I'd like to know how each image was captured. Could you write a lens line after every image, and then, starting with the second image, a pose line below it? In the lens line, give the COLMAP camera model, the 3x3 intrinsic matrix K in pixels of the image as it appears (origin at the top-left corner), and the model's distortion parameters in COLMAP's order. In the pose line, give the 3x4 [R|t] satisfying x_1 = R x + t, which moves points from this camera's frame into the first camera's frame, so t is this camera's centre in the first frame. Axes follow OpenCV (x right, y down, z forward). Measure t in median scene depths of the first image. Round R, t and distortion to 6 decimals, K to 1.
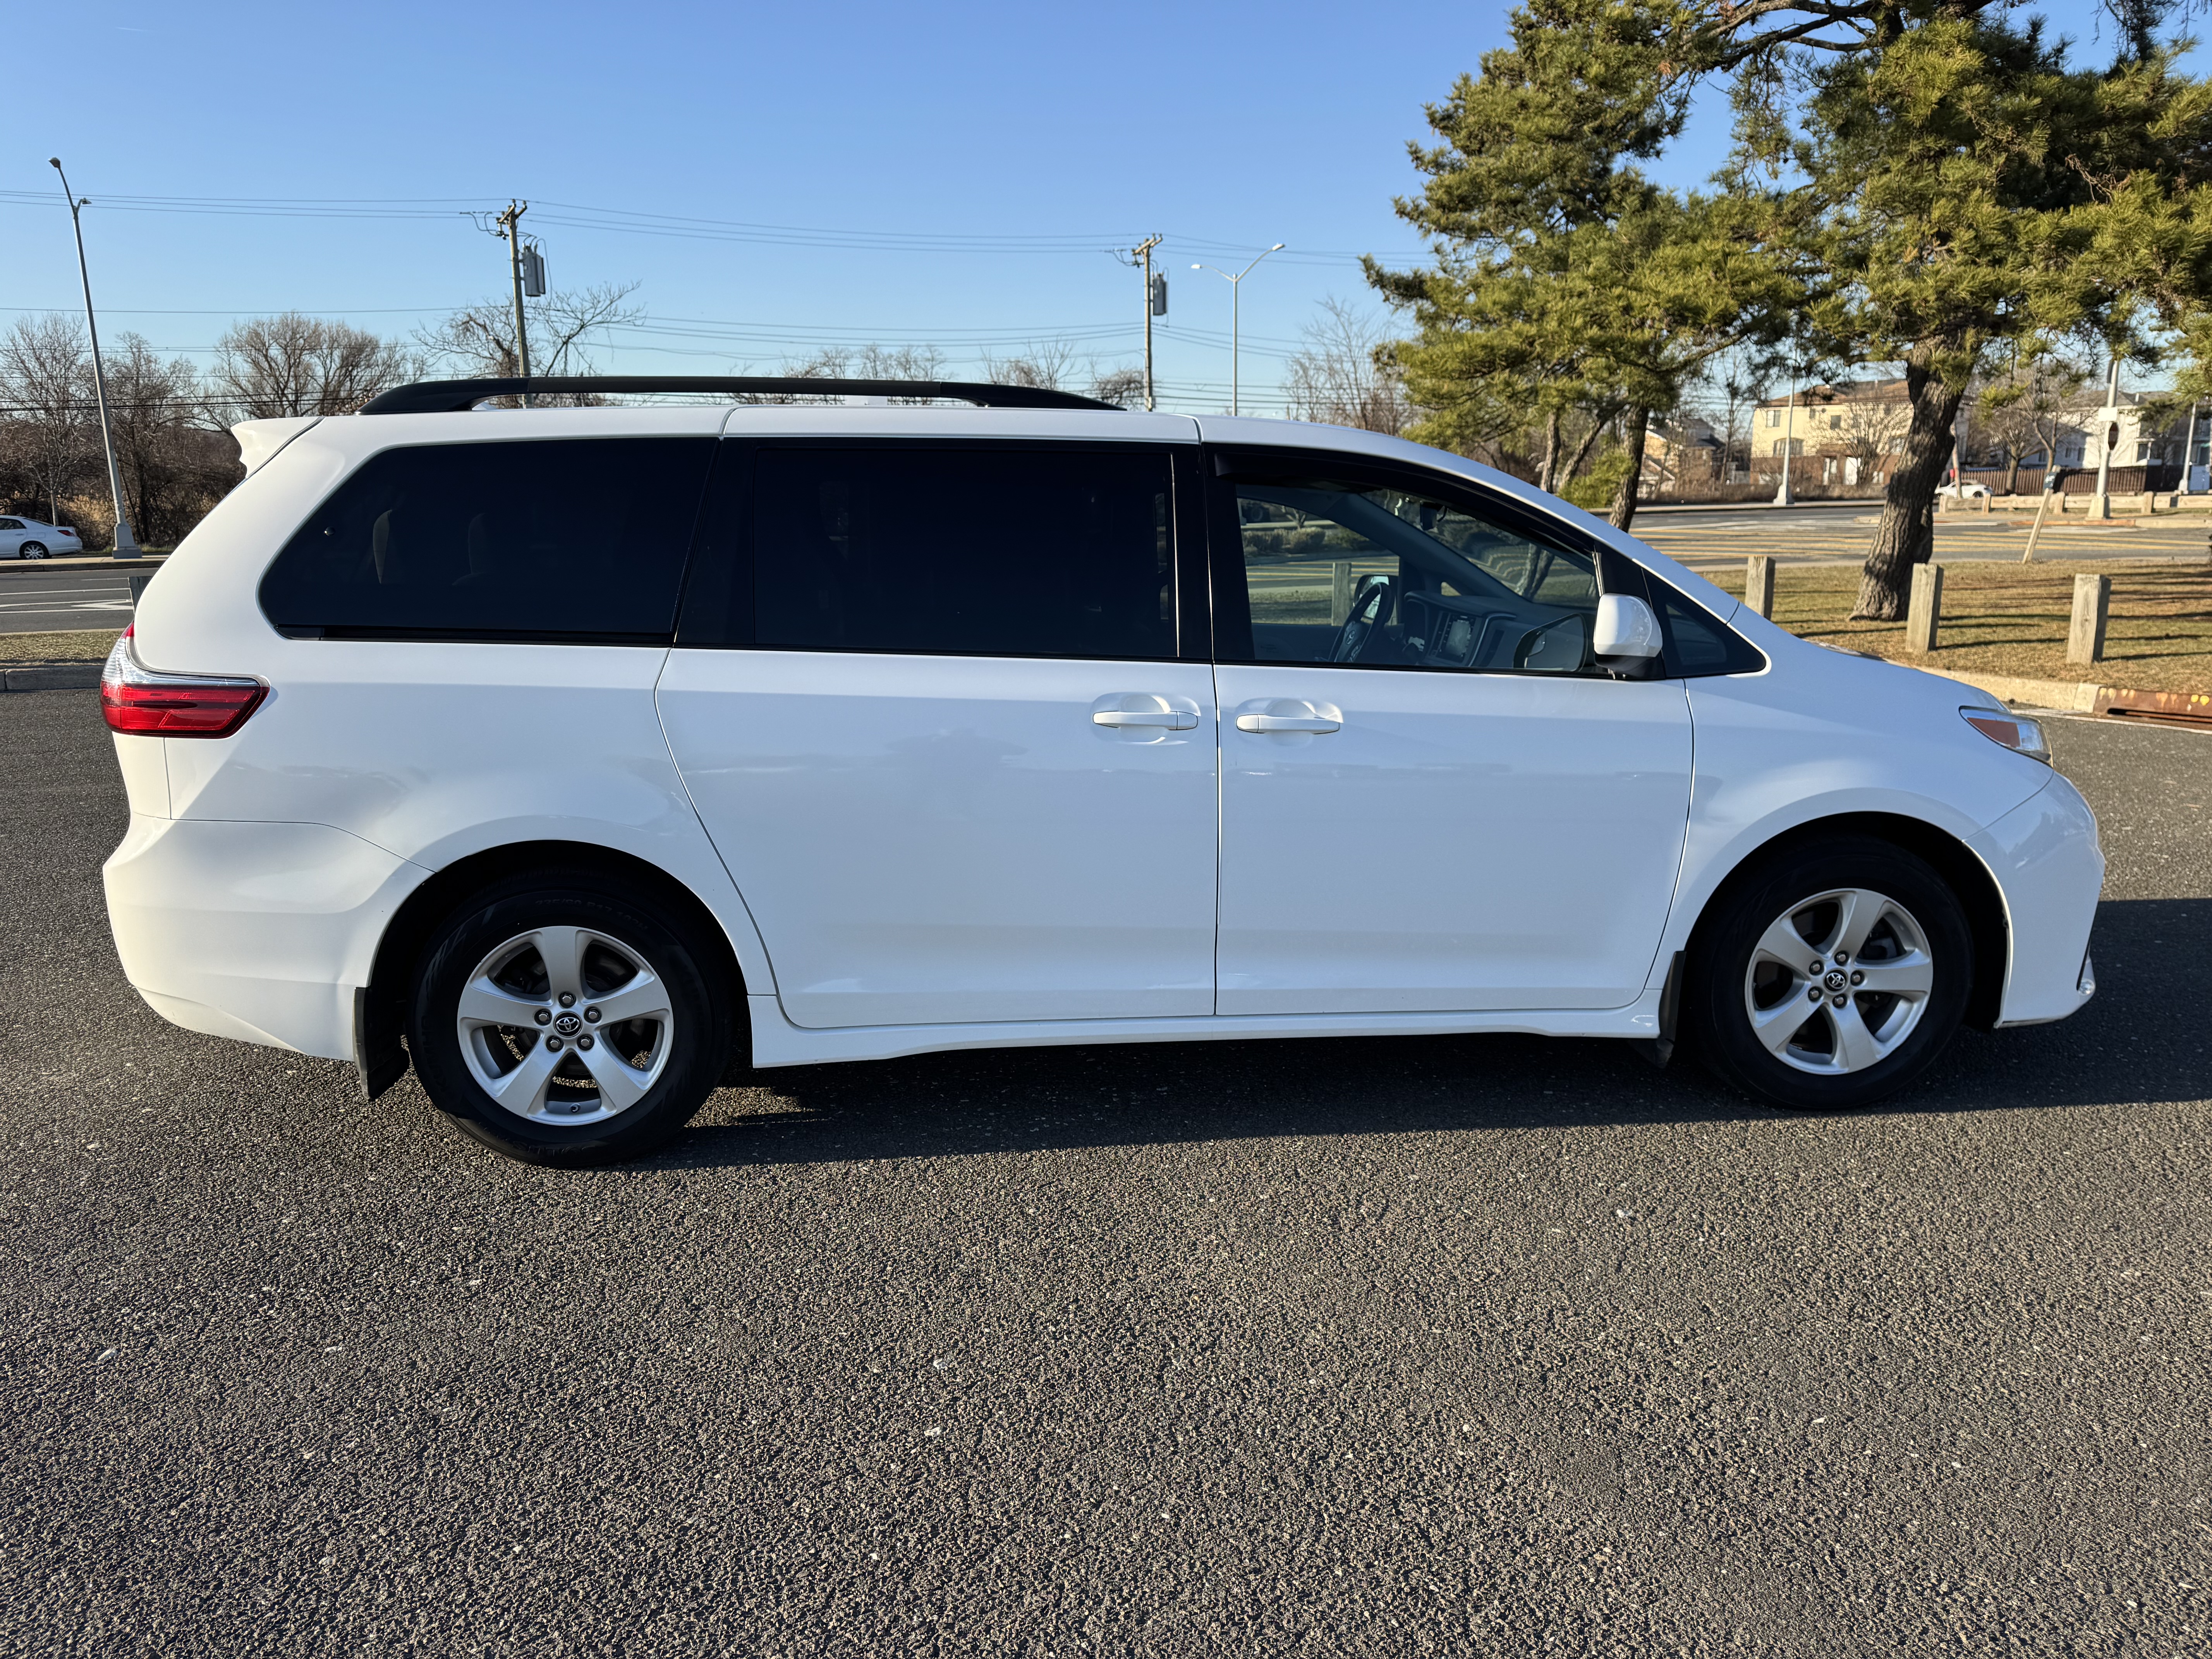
lens RADIAL K [[1592.1, 0, 1108.1], [0, 1592.1, 819.4], [0, 0, 1]] dist [0.004481, -0.001170]
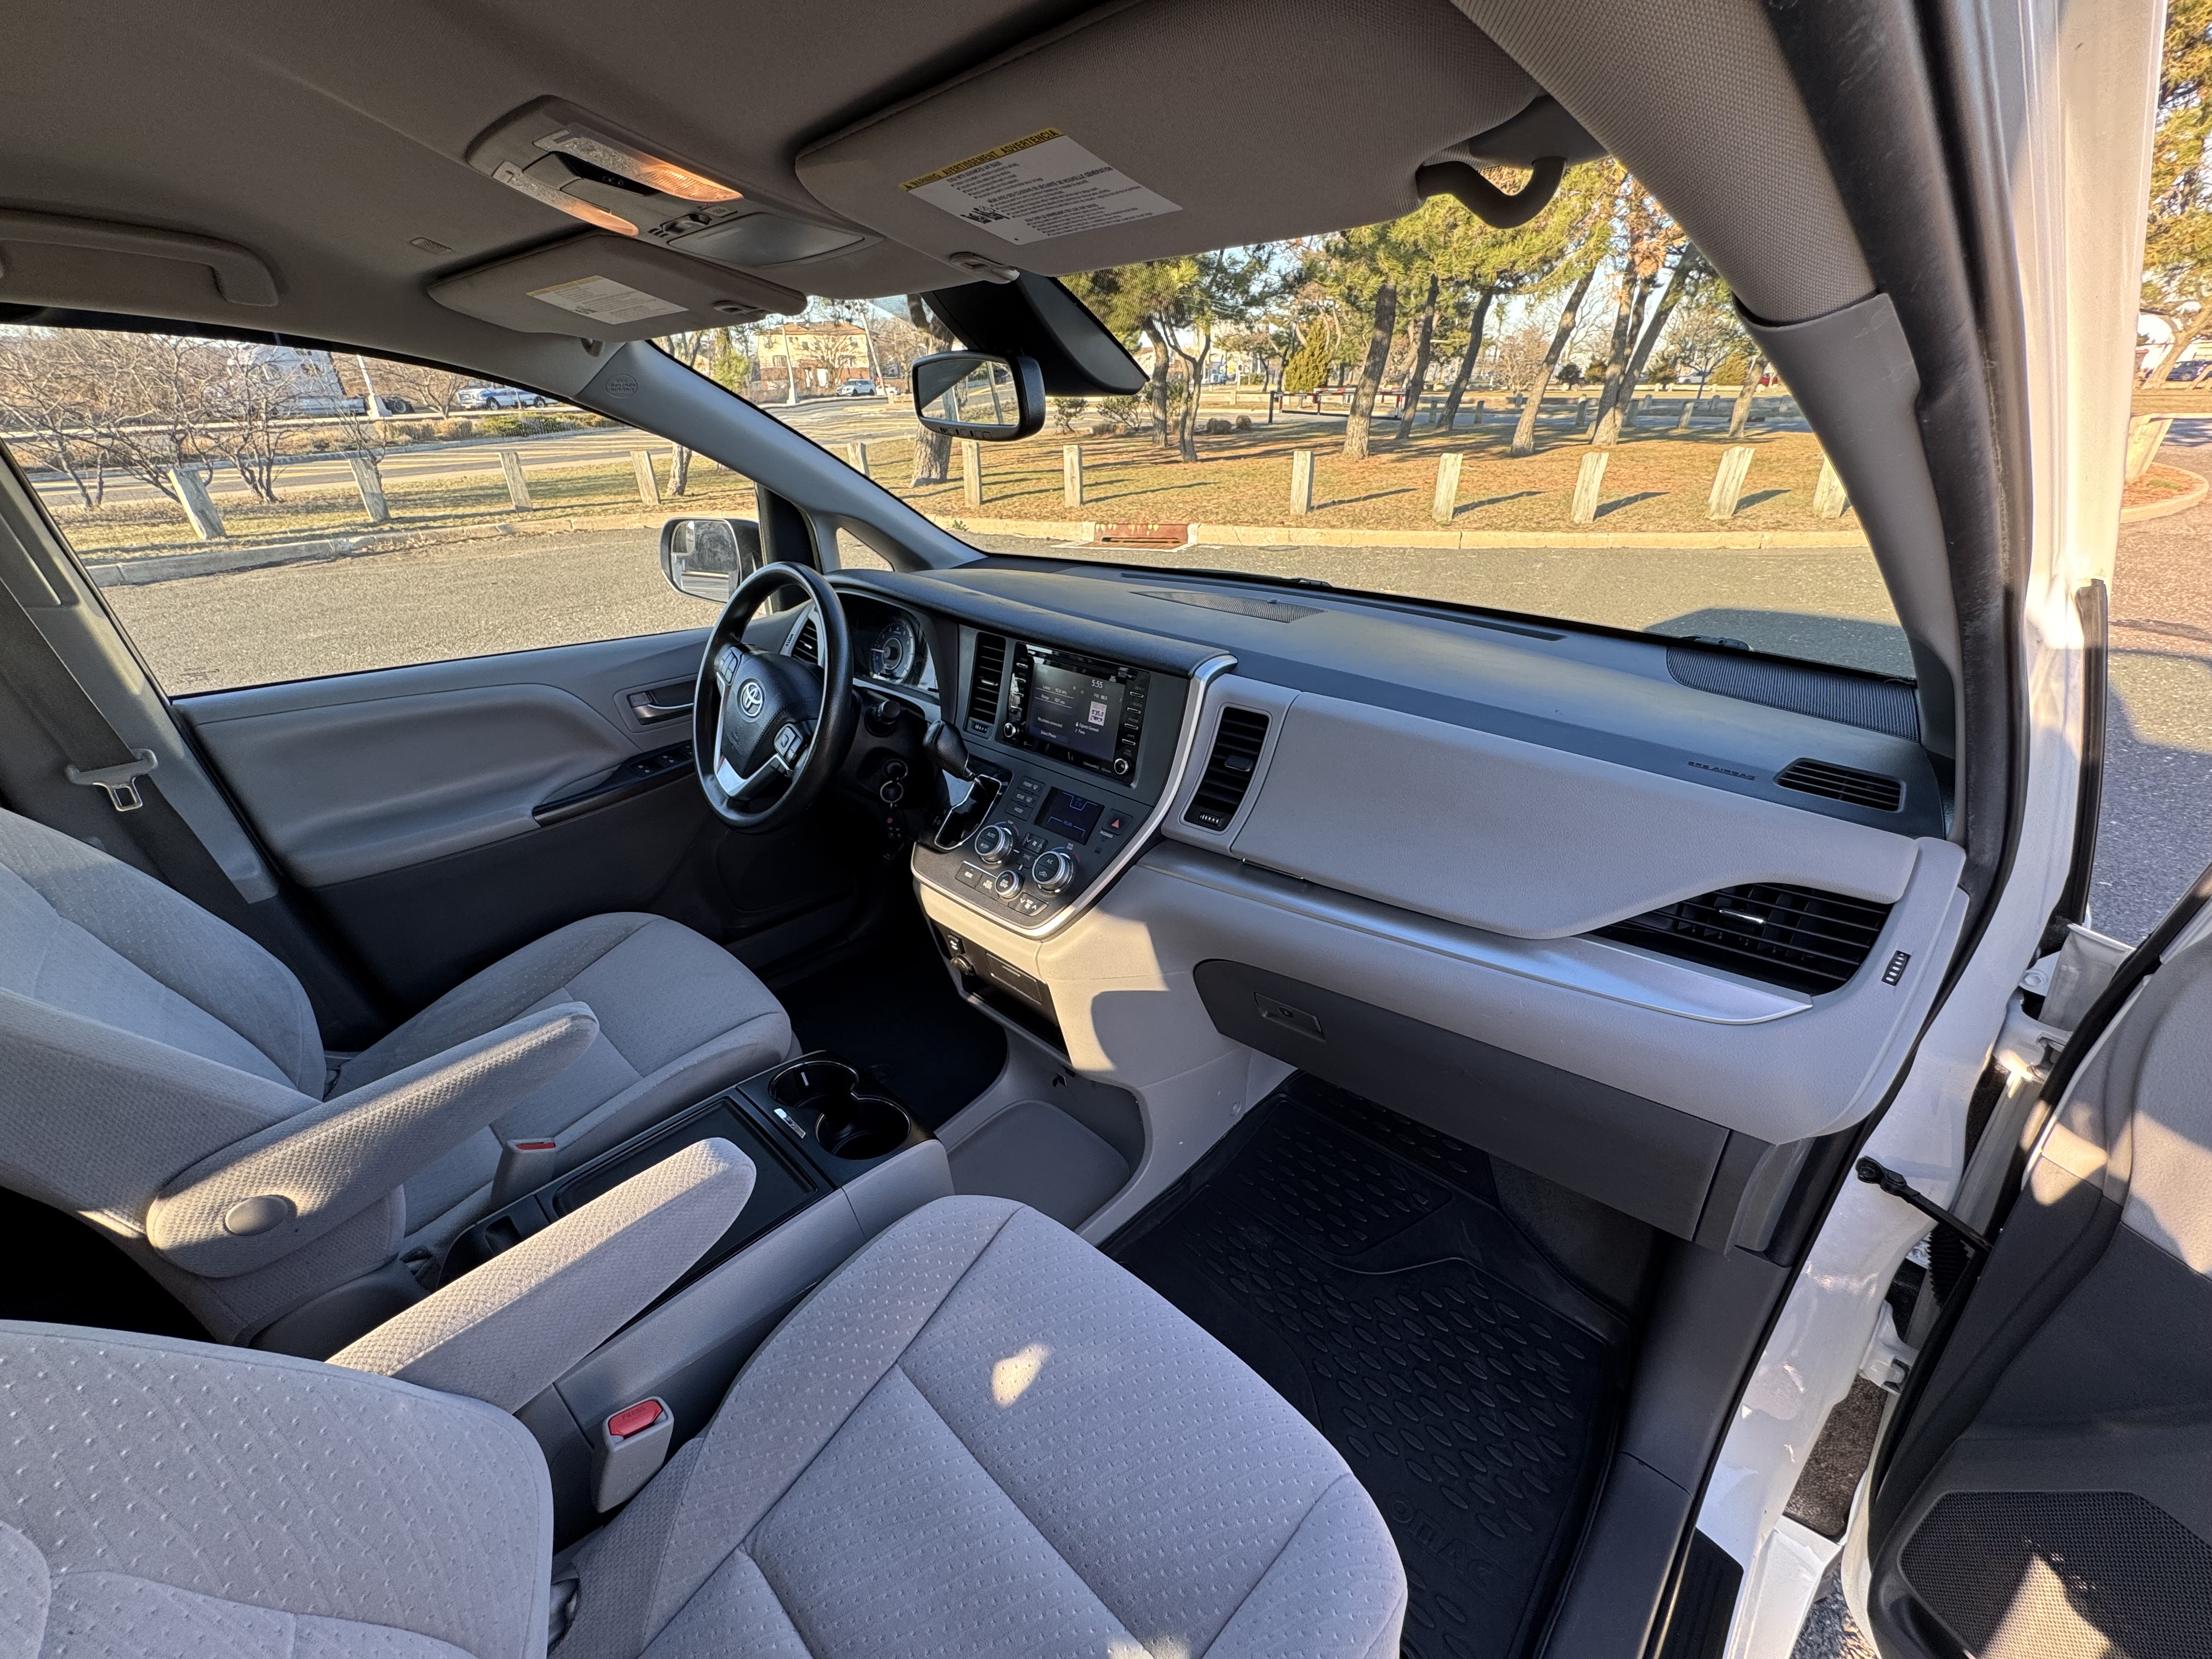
lens RADIAL K [[896.5, 0, 1111.3], [0, 896.5, 820.8], [0, 0, 1]] dist [-0.003733, 0.000613]
pose [[0.750681, -0.285161, 0.595954, 0.025190], [0.133029, 0.948819, 0.286437, -0.048369], [-0.647133, -0.135744, 0.750195, 0.255633]]
